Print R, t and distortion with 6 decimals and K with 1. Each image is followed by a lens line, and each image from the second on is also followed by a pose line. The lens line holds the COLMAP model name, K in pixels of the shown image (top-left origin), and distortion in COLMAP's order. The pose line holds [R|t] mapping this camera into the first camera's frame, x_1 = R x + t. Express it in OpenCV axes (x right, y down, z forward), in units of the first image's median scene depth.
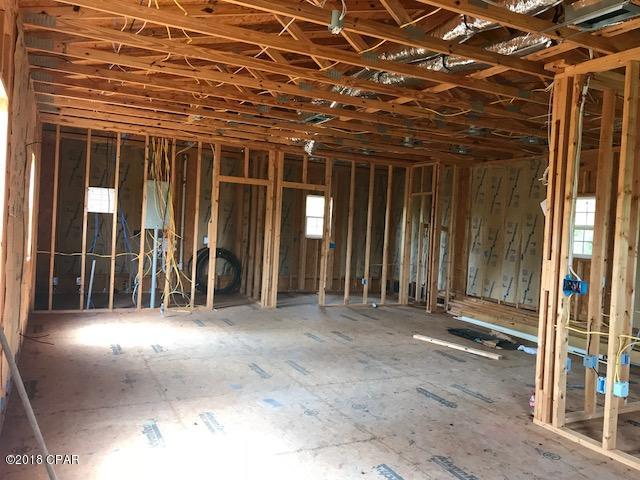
lens RADIAL K [[527.8, 0, 316.1], [0, 527.8, 238.0], [0, 0, 1]] dist [0.004996, 0.018952]
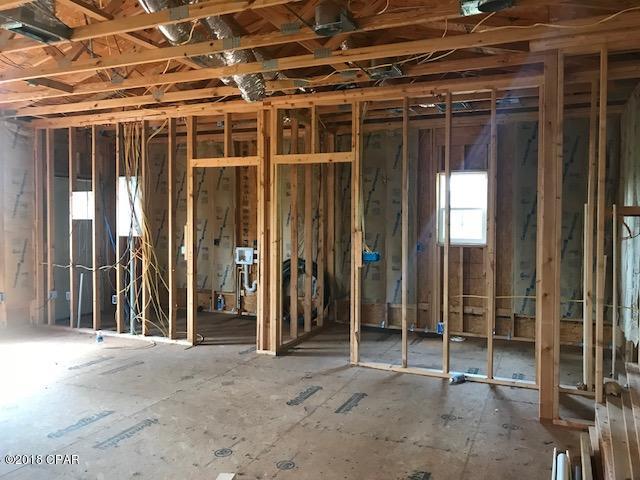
lens RADIAL K [[527.8, 0, 316.1], [0, 527.8, 238.0], [0, 0, 1]] dist [0.004996, 0.018952]
pose [[0.635588, -0.026589, -0.771570, 0.515917], [0.009705, 0.999603, -0.026453, 0.009970], [0.771967, 0.009325, 0.635594, 0.730625]]
